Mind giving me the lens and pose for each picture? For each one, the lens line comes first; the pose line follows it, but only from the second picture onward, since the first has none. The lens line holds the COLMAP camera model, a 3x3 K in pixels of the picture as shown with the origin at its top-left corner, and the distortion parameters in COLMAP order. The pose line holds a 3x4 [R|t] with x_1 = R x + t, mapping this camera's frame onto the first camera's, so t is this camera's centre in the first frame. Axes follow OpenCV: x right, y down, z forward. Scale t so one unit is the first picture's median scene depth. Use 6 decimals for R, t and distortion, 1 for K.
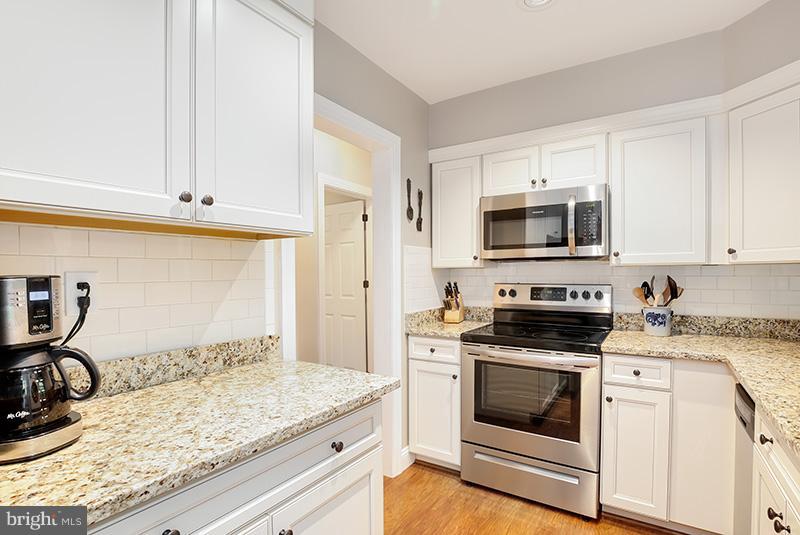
lens RADIAL K [[385.5, 0, 412.0], [0, 385.5, 279.1], [0, 0, 1]] dist [-0.024254, 0.000020]
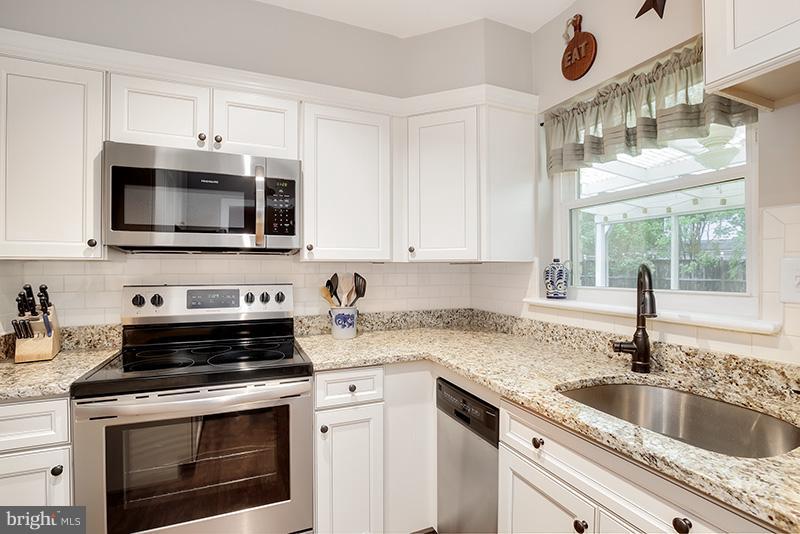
lens RADIAL K [[376.4, 0, 401.2], [0, 376.4, 270.7], [0, 0, 1]] dist [-0.030785, 0.000102]
pose [[0.575685, 0.003376, 0.817665, -0.022542], [0.010339, 0.999881, -0.011407, -0.003080], [-0.817606, 0.015021, 0.575582, 0.356752]]
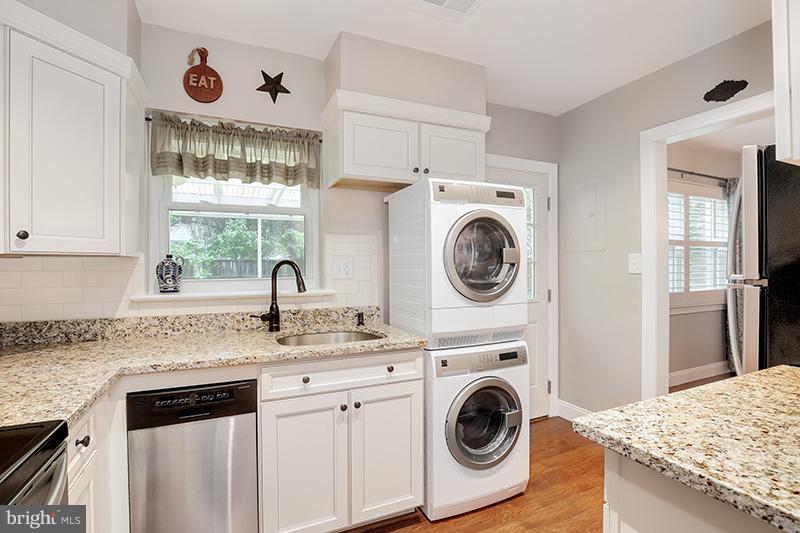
lens RADIAL K [[379.5, 0, 396.1], [0, 379.5, 264.4], [0, 0, 1]] dist [-0.025365, 0.000222]
pose [[-0.824399, 0.013123, 0.565857, -0.086176], [0.022504, 0.999701, 0.009601, -0.009521], [-0.565562, 0.020649, -0.824447, 0.988845]]
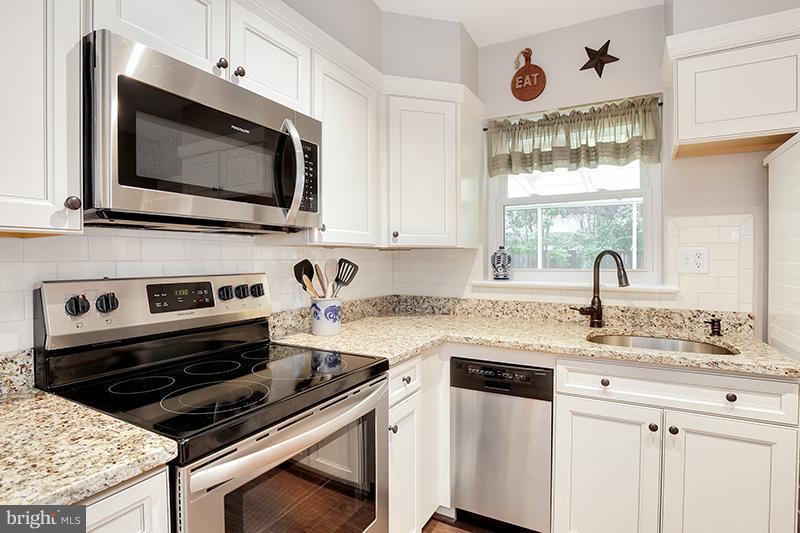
lens RADIAL K [[410.1, 0, 400.7], [0, 410.1, 262.6], [0, 0, 1]] dist [-0.028476, 0.000280]
pose [[-0.042172, -0.003008, 0.999106, -0.215295], [0.020100, 0.999791, 0.003859, -0.001644], [-0.998908, 0.020245, -0.042102, 0.871510]]
